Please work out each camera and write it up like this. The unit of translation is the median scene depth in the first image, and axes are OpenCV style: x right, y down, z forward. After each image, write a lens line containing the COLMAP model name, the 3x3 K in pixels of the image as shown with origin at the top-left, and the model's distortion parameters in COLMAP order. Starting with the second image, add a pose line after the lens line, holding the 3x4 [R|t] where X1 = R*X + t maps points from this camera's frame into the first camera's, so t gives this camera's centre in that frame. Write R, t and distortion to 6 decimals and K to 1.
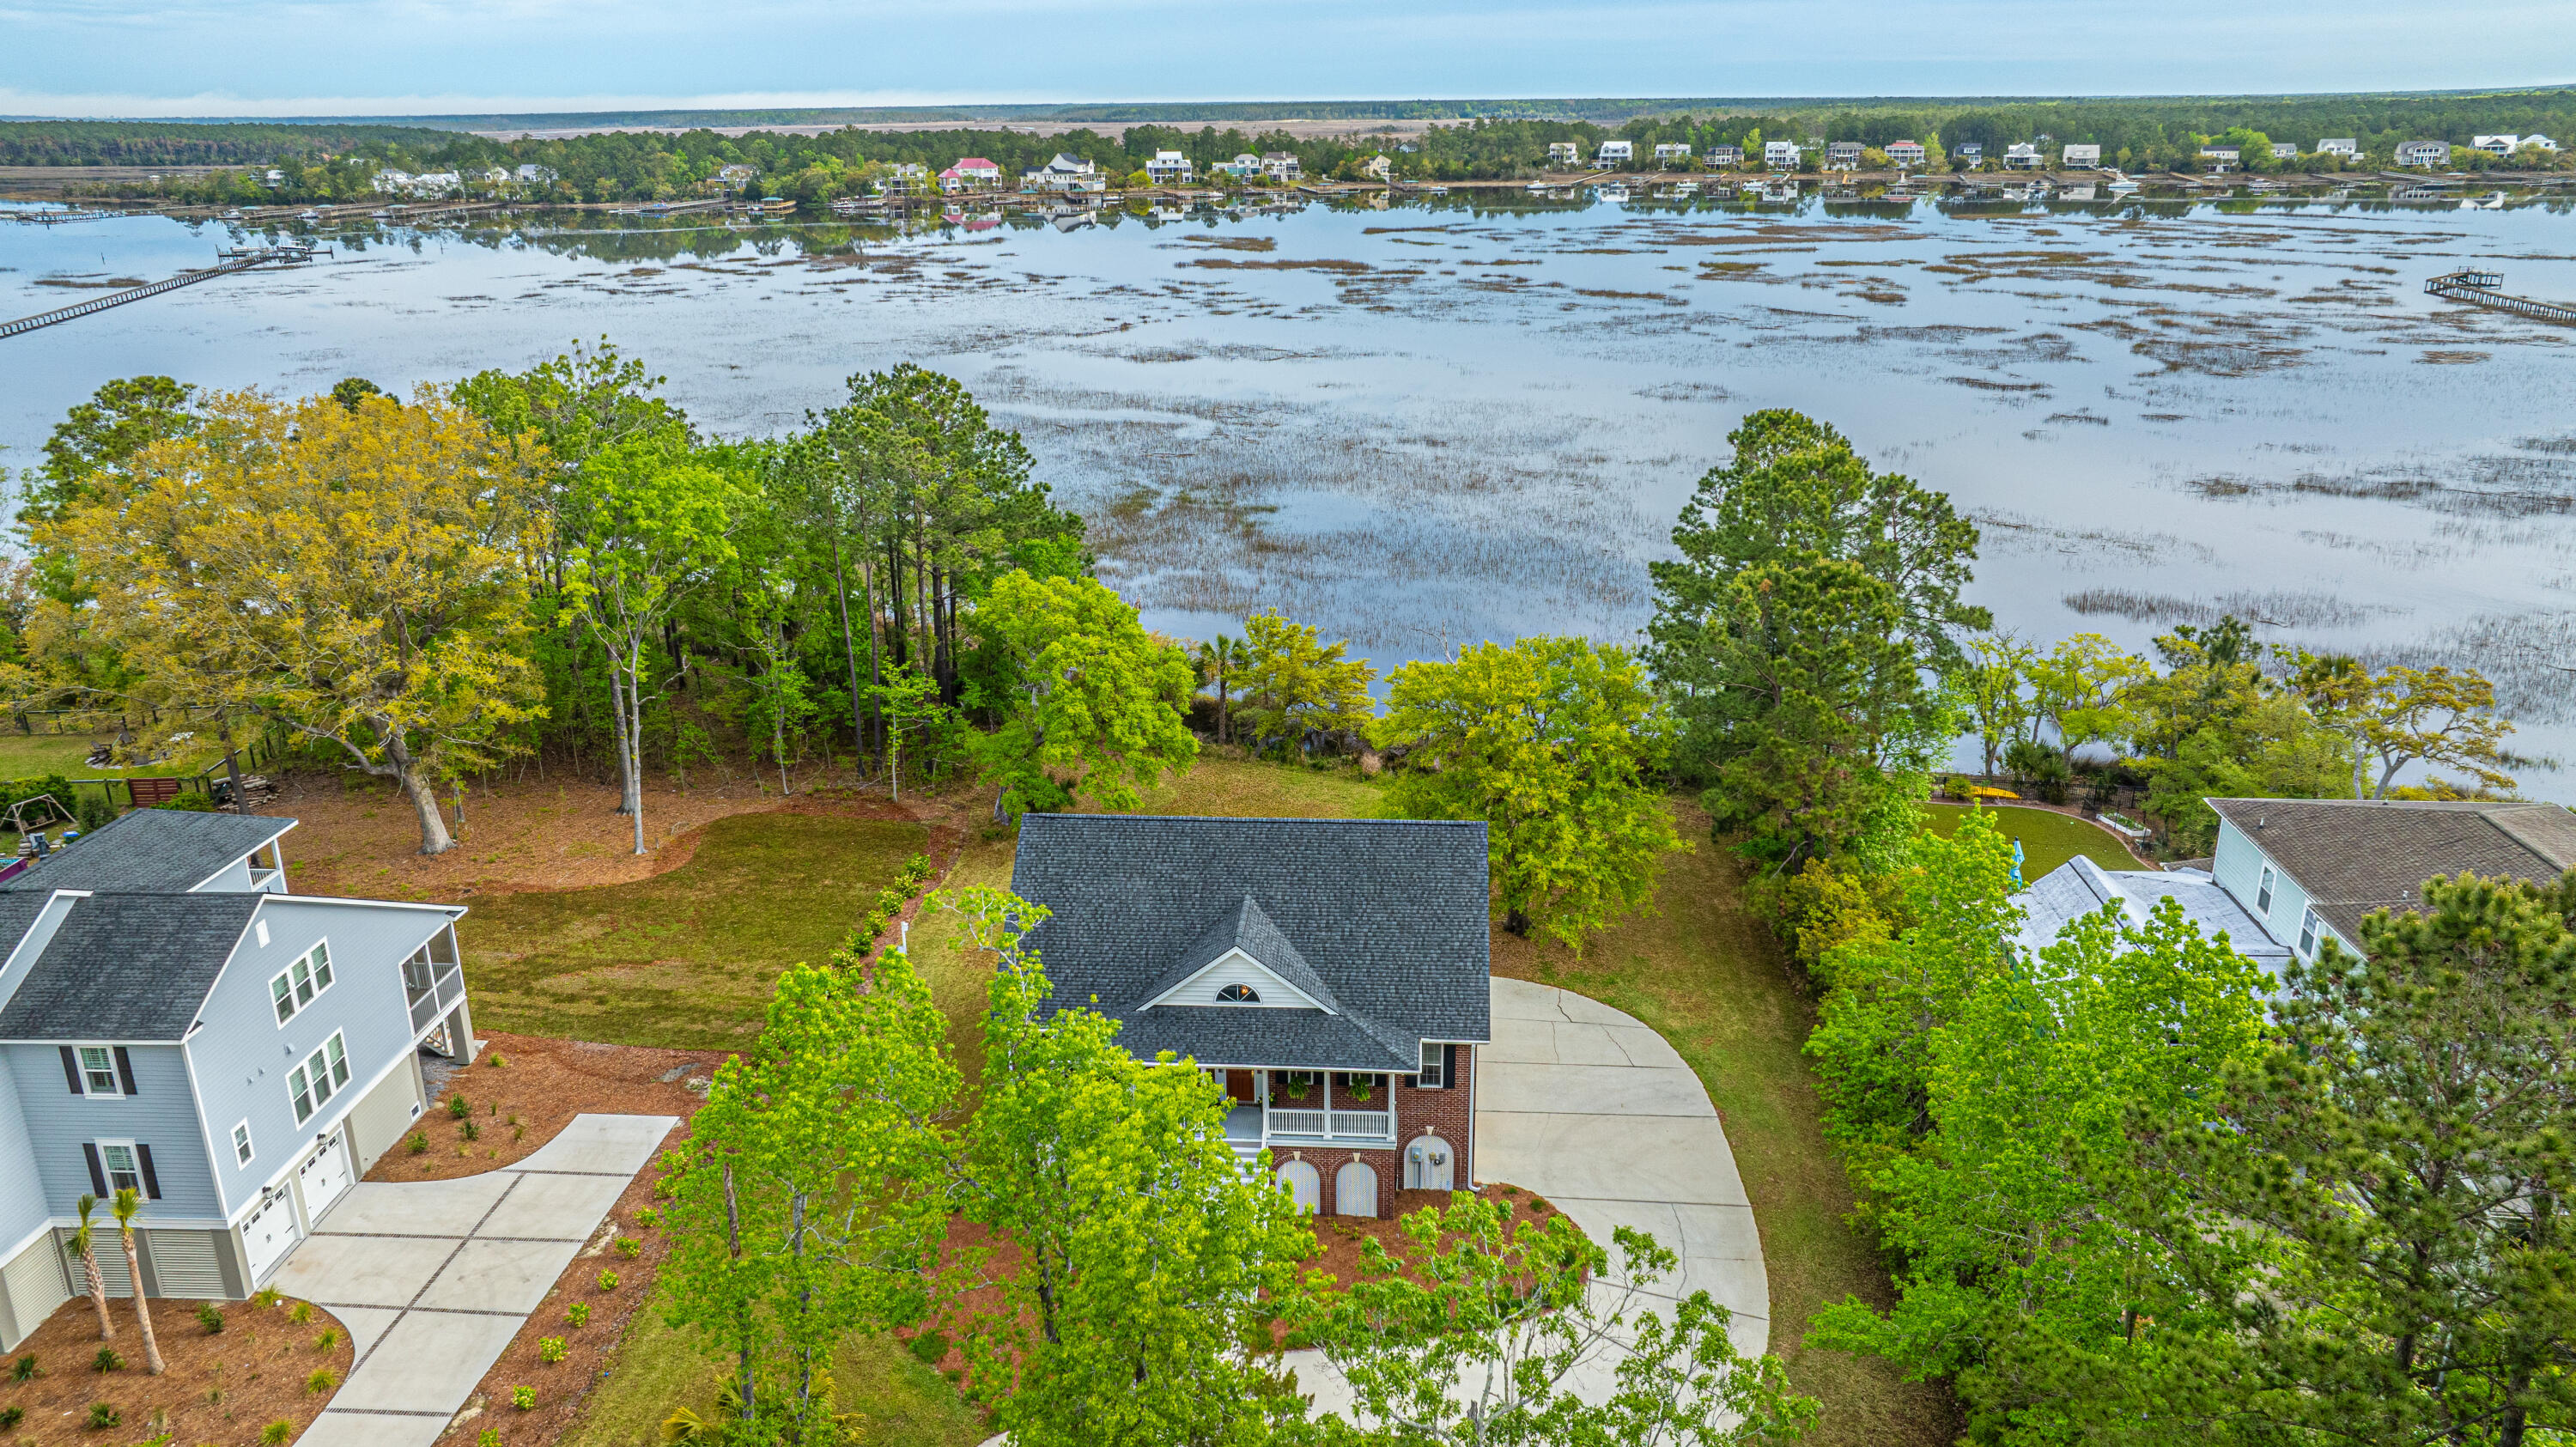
lens RADIAL K [[1835.2, 0, 1288.0], [0, 1835.2, 723.5], [0, 0, 1]] dist [-0.022565, 0.005689]
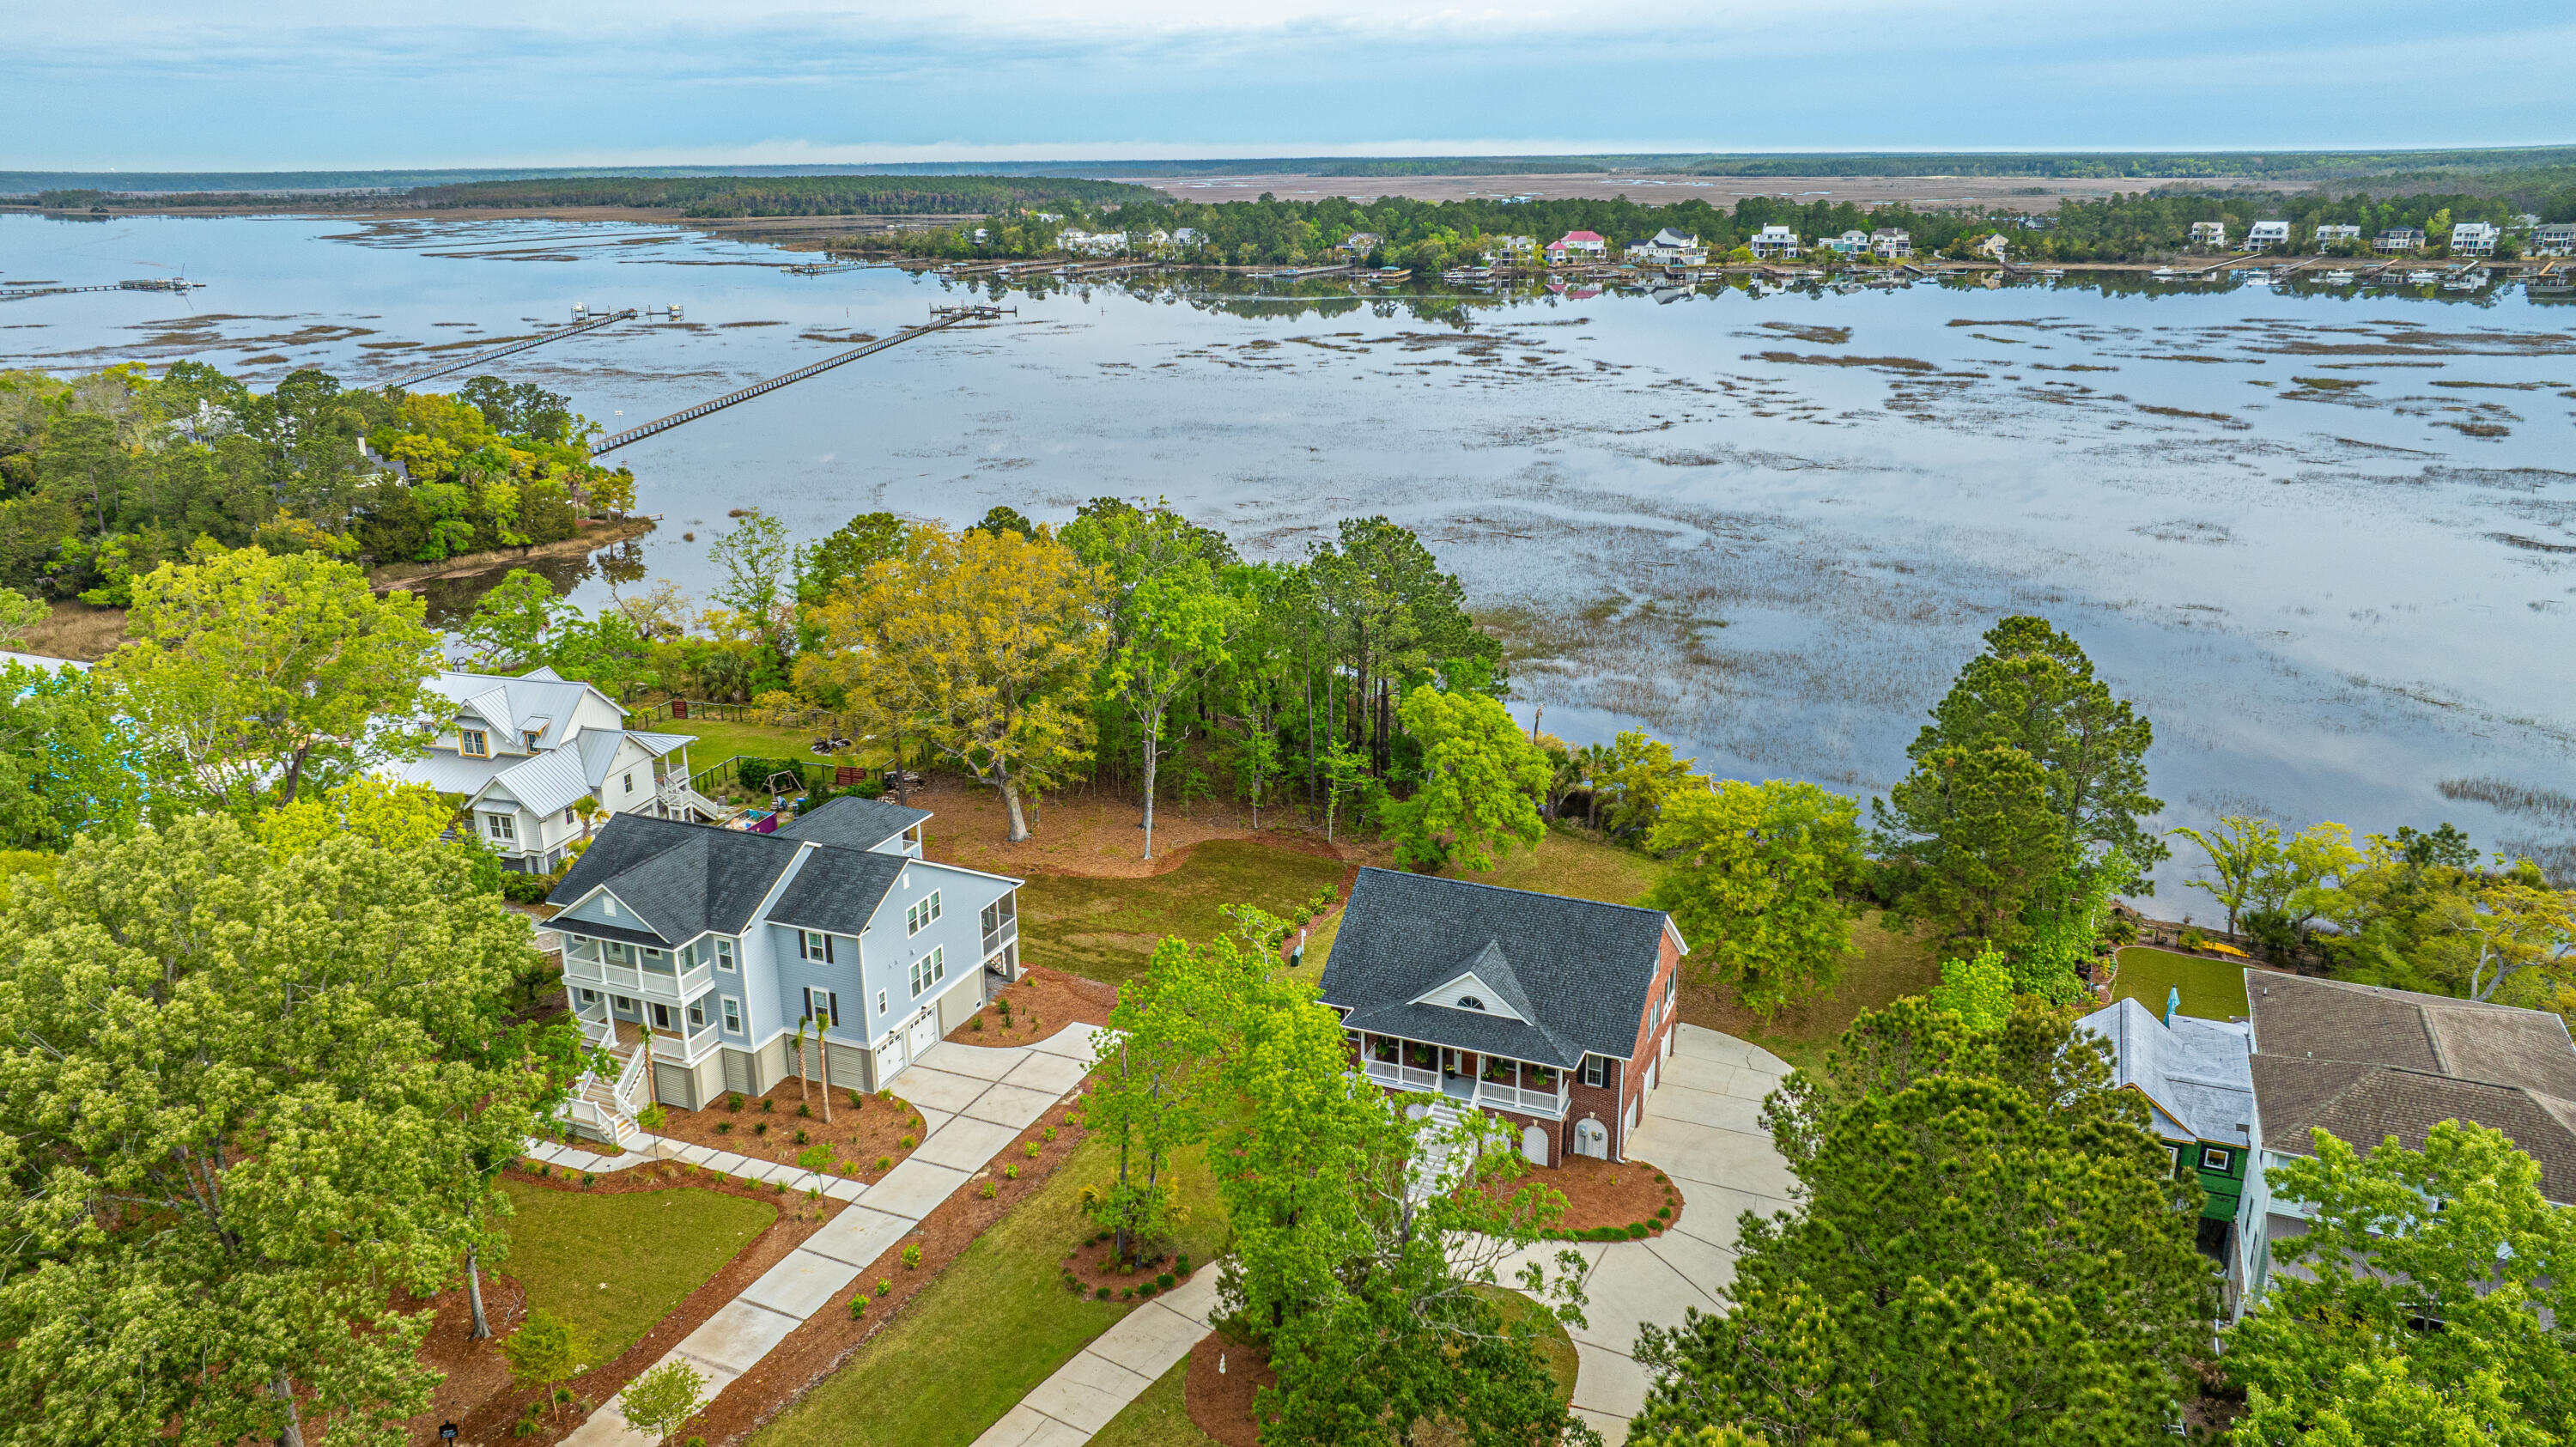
lens RADIAL K [[1835.2, 0, 1288.0], [0, 1835.2, 723.5], [0, 0, 1]] dist [-0.022565, 0.005689]
pose [[0.945607, 0.101465, -0.309084, 0.171487], [-0.108178, 0.994121, -0.004611, -0.036873], [0.306799, 0.037796, 0.951024, -0.311597]]
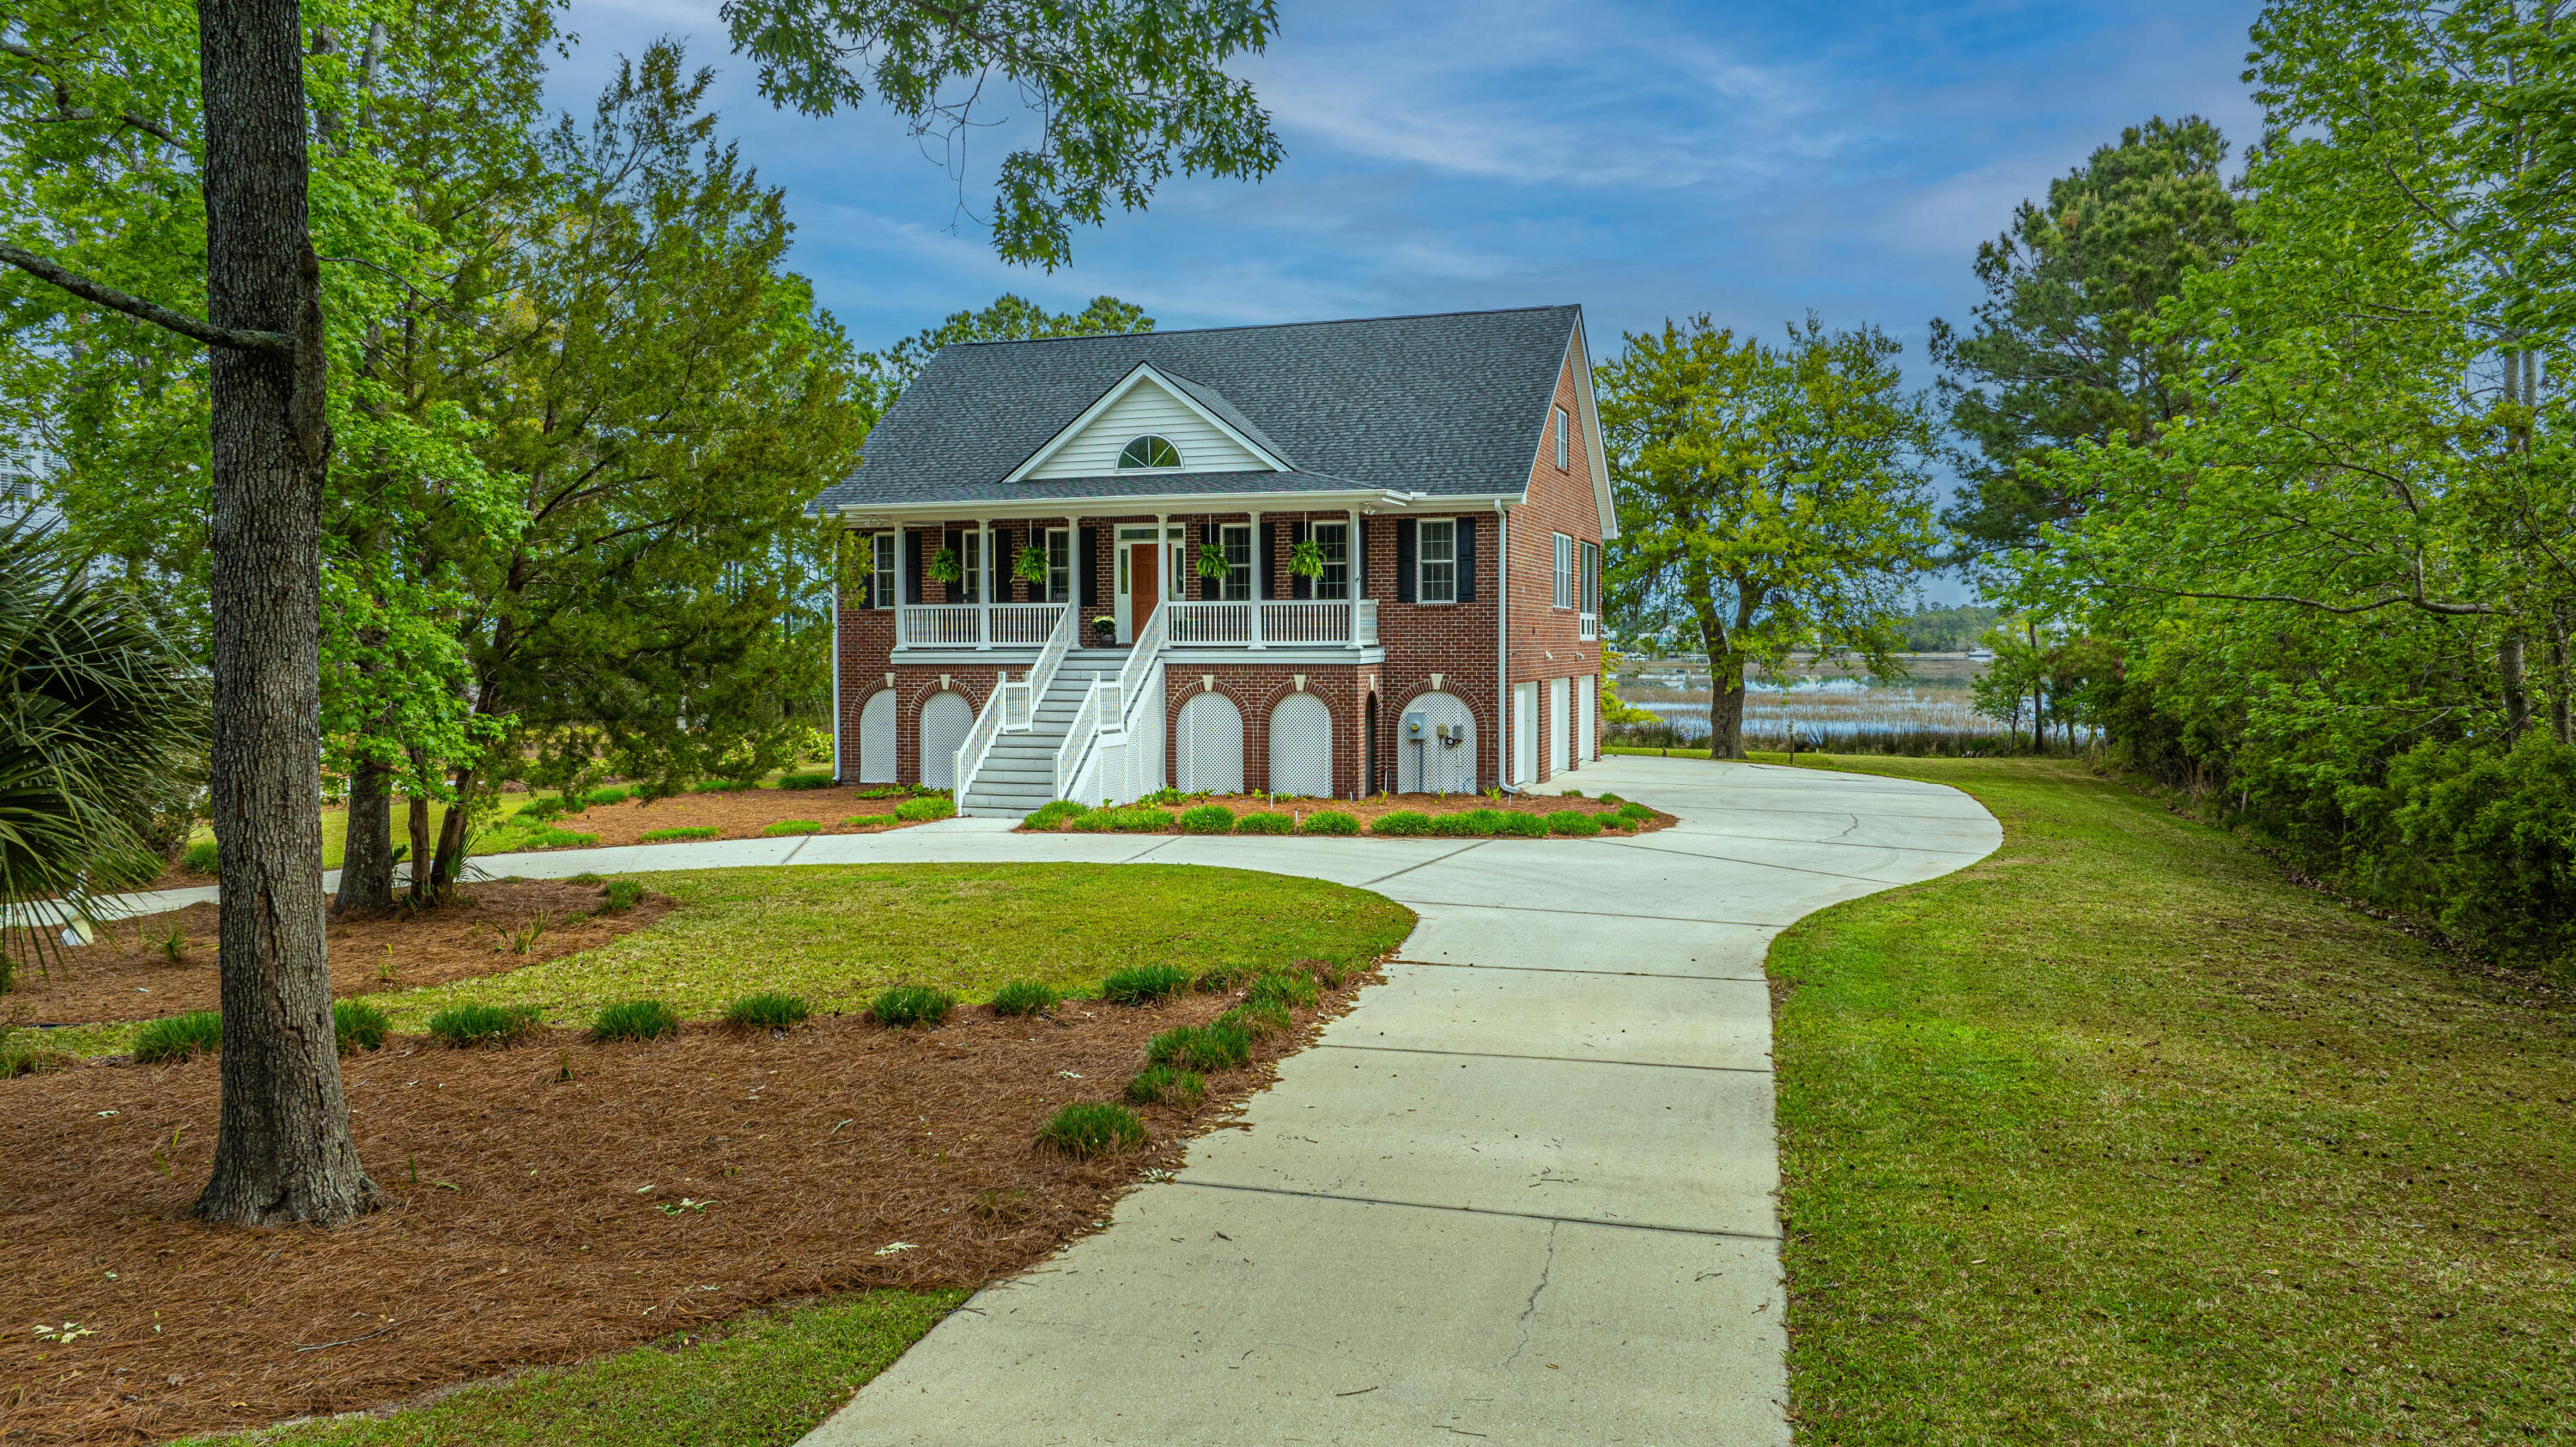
lens RADIAL K [[1835.2, 0, 1288.0], [0, 1835.2, 723.5], [0, 0, 1]] dist [-0.022565, 0.005689]
pose [[0.970756, 0.017990, -0.239395, 0.112138], [-0.084537, 0.958934, -0.270736, 0.258254], [0.224693, 0.283056, 0.932412, 0.266774]]
